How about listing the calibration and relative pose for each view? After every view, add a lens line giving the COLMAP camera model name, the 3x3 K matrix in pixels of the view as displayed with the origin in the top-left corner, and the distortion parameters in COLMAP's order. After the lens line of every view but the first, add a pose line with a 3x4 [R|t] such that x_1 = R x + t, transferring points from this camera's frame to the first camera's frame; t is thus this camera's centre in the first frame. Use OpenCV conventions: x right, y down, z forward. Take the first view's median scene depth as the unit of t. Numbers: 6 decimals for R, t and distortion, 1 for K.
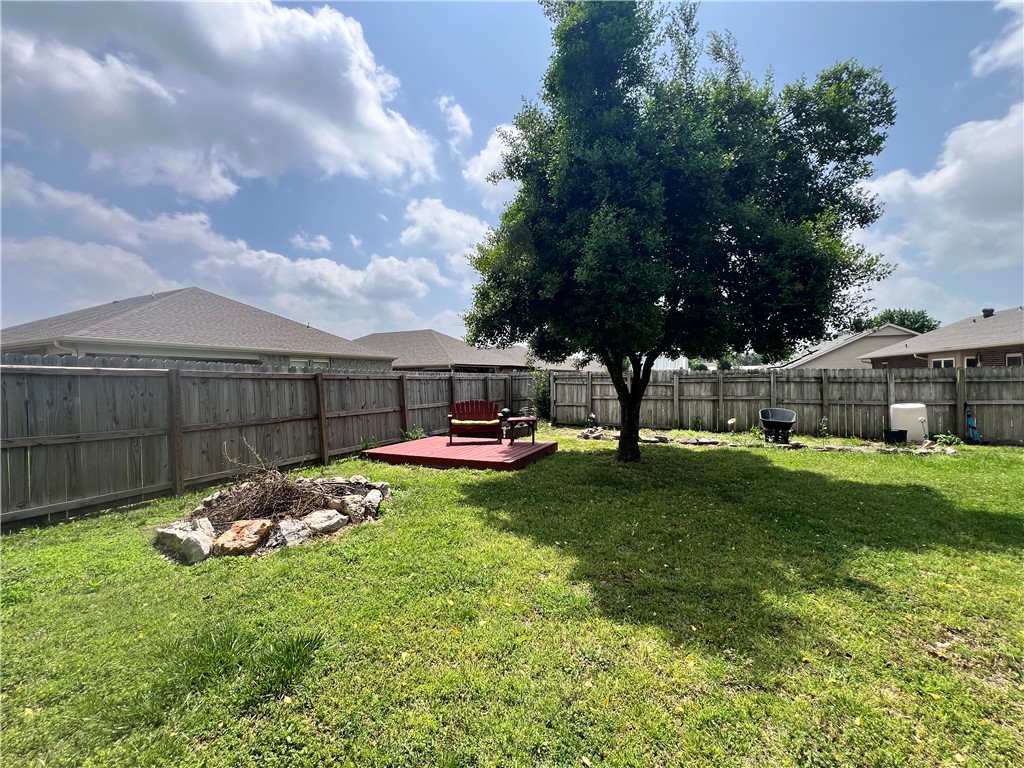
lens RADIAL K [[412.3, 0, 505.9], [0, 412.3, 382.1], [0, 0, 1]] dist [-0.006272, 0.000374]
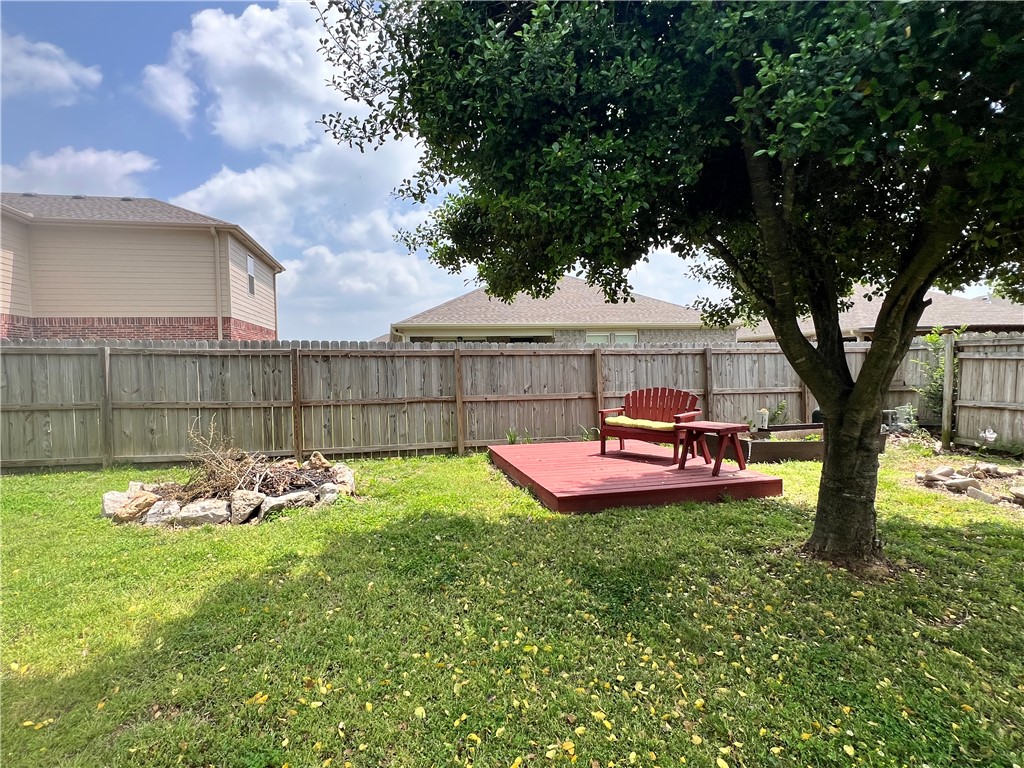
lens RADIAL K [[498.4, 0, 512.0], [0, 498.4, 382.5], [0, 0, 1]] dist [-0.017169, 0.002825]
pose [[0.619801, 0.029054, -0.784221, 0.314829], [0.006744, 0.999080, 0.042344, 0.003571], [0.784730, -0.031533, 0.619035, 0.327019]]
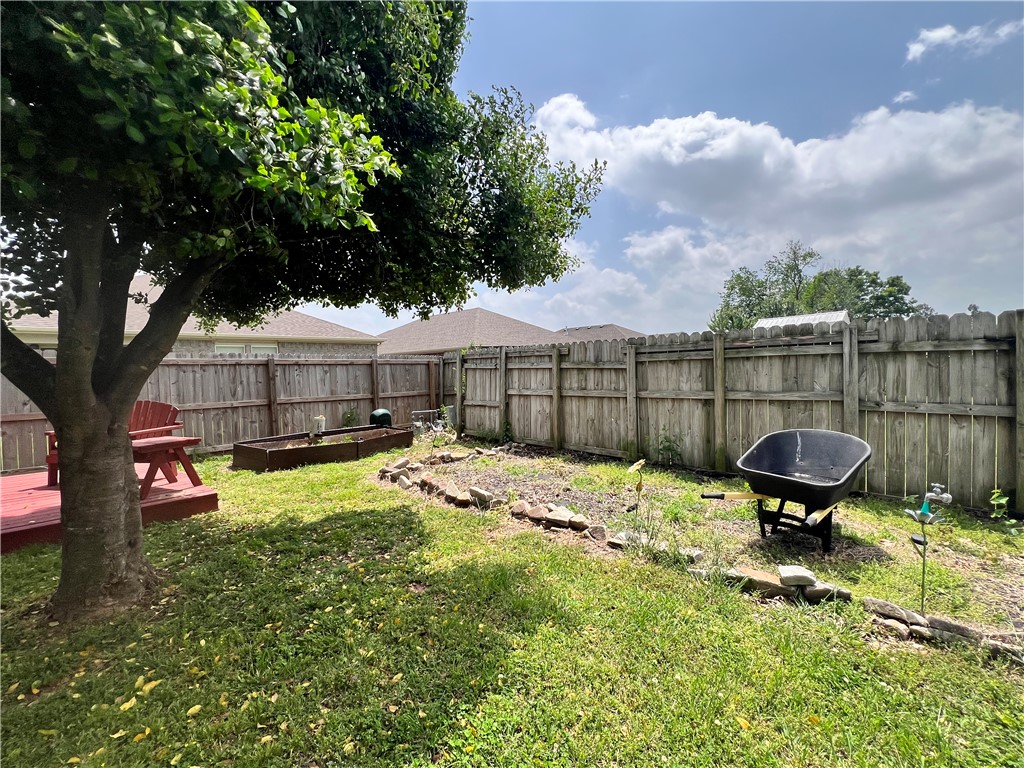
lens RADIAL K [[412.3, 0, 523.6], [0, 412.3, 385.7], [0, 0, 1]] dist [-0.006272, 0.000374]
pose [[0.952115, -0.001680, -0.305736, 0.493741], [0.012400, 0.999374, 0.033123, 0.011557], [0.305489, -0.035328, 0.951540, 0.566860]]
